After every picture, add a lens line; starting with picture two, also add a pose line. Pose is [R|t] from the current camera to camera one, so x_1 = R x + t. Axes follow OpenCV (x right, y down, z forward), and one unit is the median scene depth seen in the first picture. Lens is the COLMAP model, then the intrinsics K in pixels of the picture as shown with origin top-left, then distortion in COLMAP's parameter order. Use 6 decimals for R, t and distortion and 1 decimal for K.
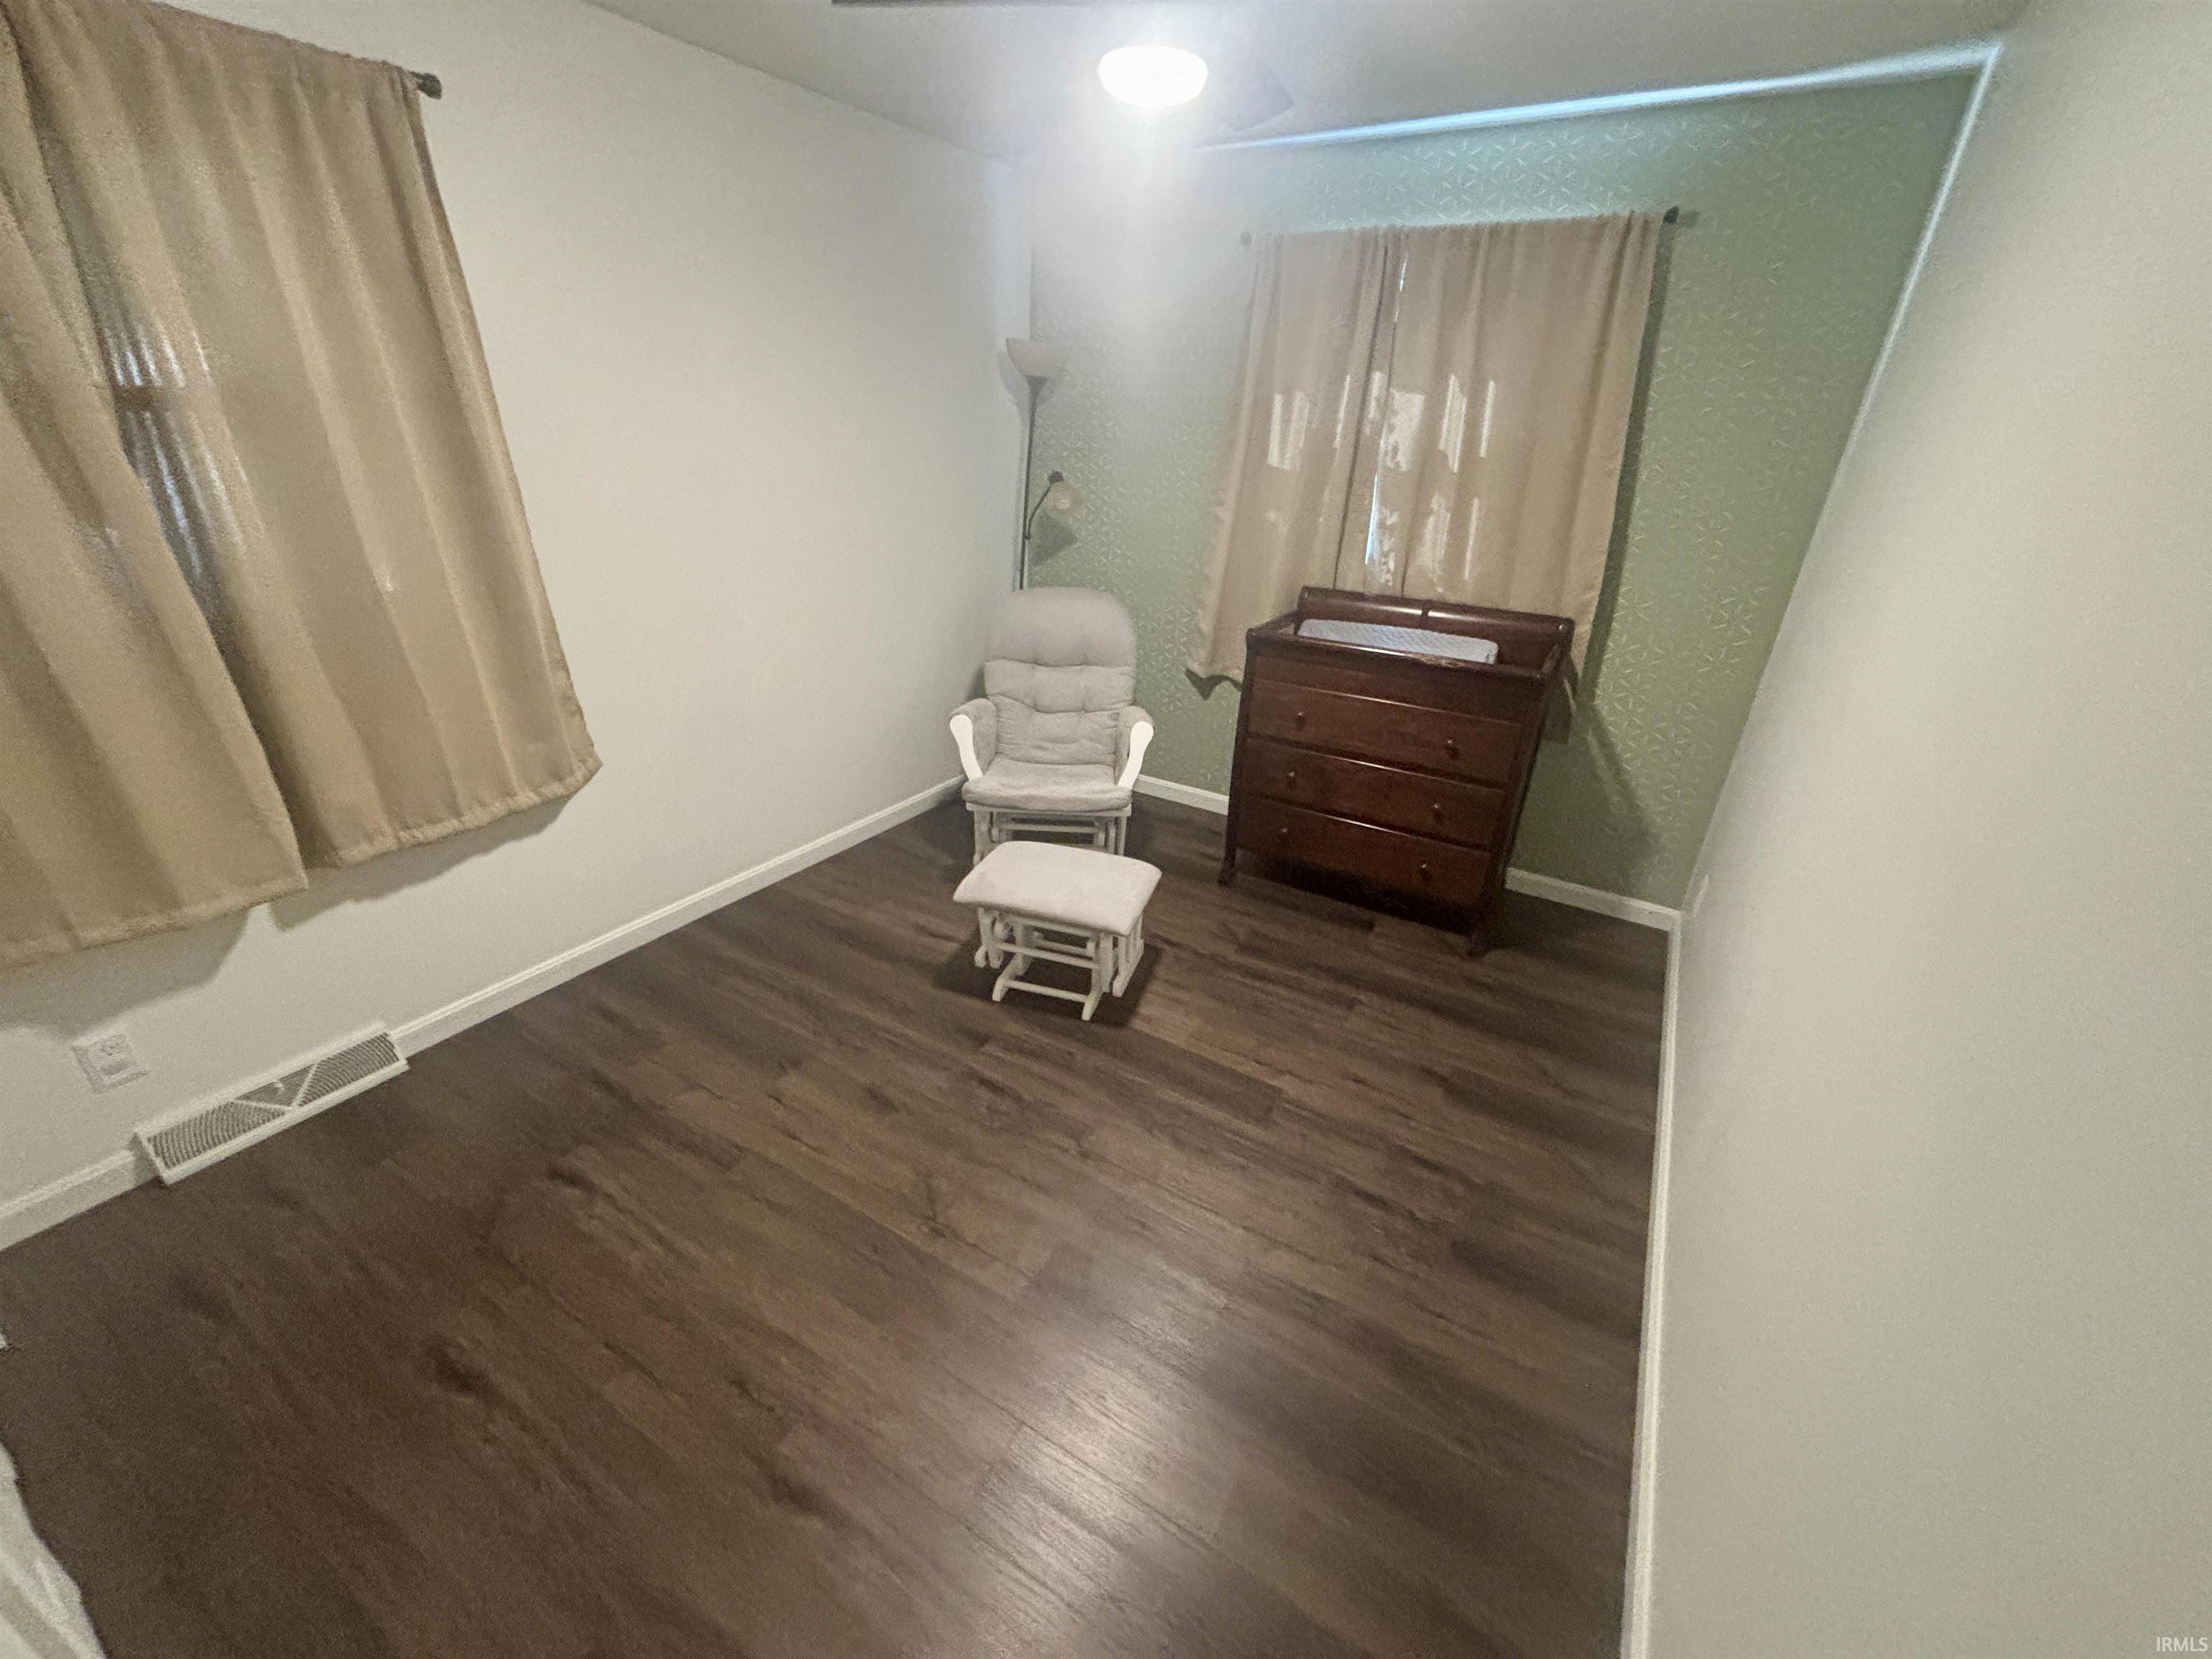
lens RADIAL K [[899.4, 0, 1093.8], [0, 899.4, 833.1], [0, 0, 1]] dist [0.015746, -0.000213]
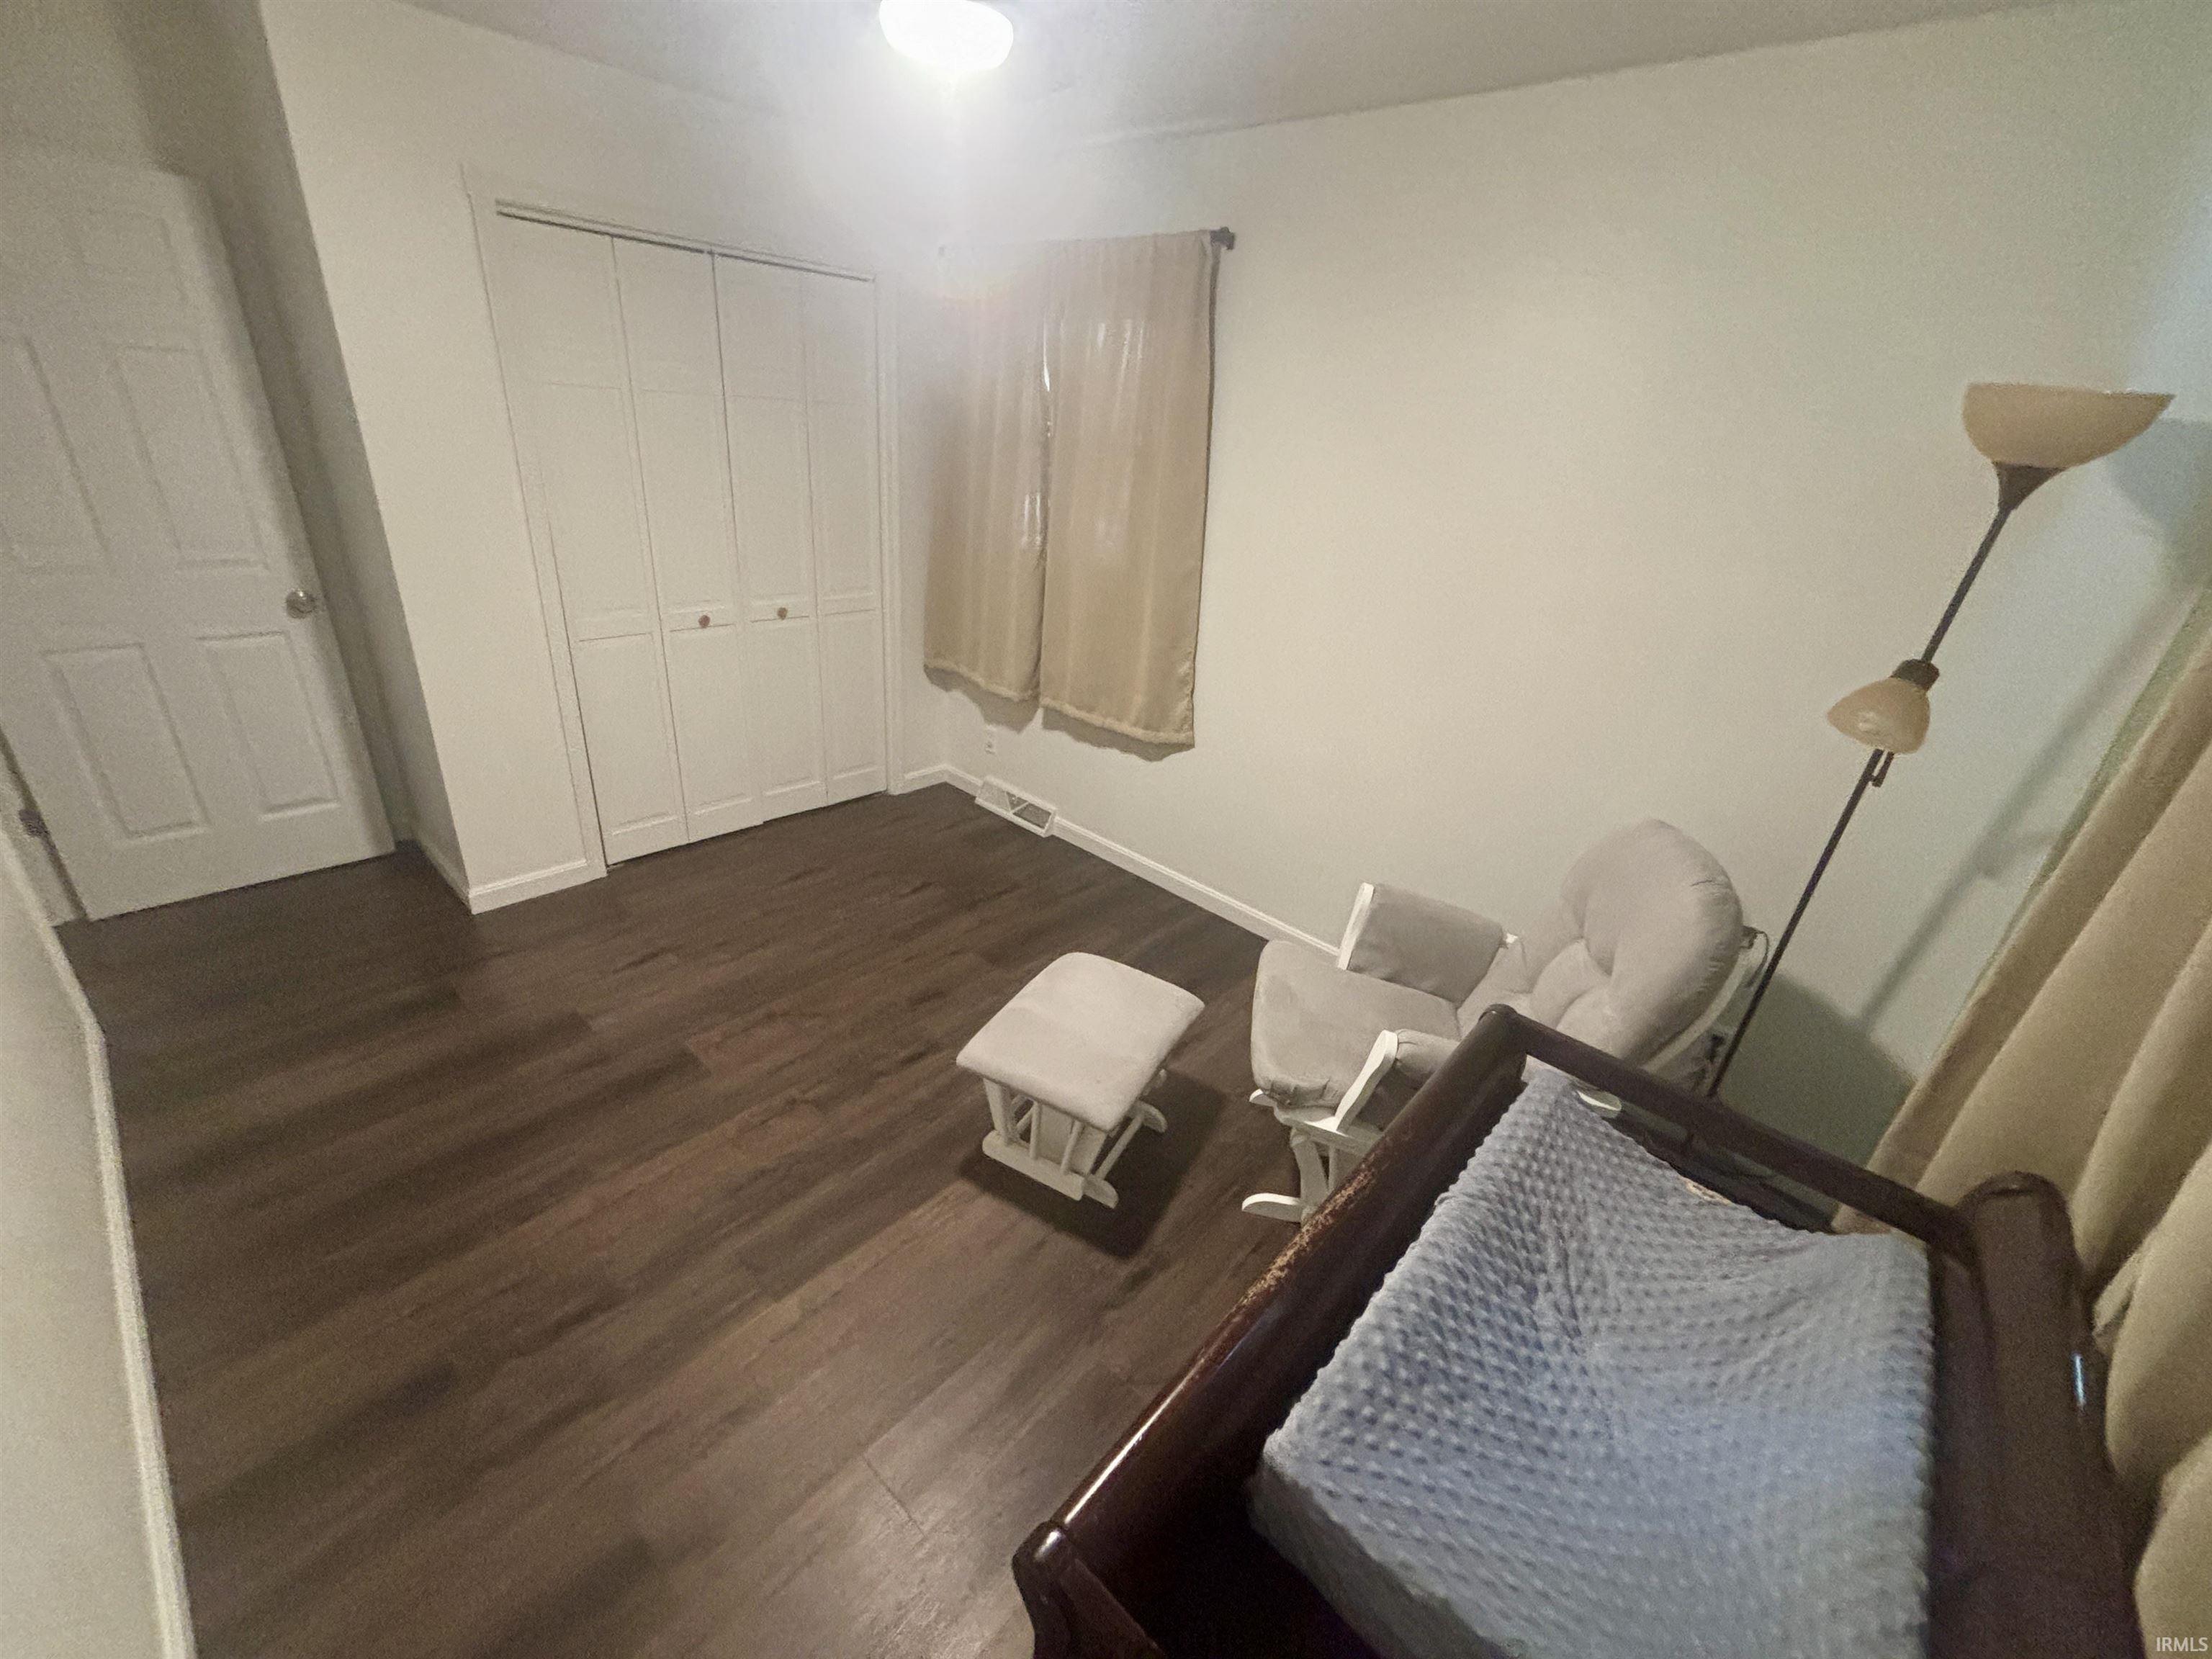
lens RADIAL K [[890.8, 0, 1096.4], [0, 890.8, 834.4], [0, 0, 1]] dist [-0.006927, -0.000098]
pose [[-0.187256, 0.367708, -0.910893, 0.927517], [-0.495854, 0.765102, 0.410790, -0.604278], [0.847976, 0.528593, 0.039059, 1.332816]]
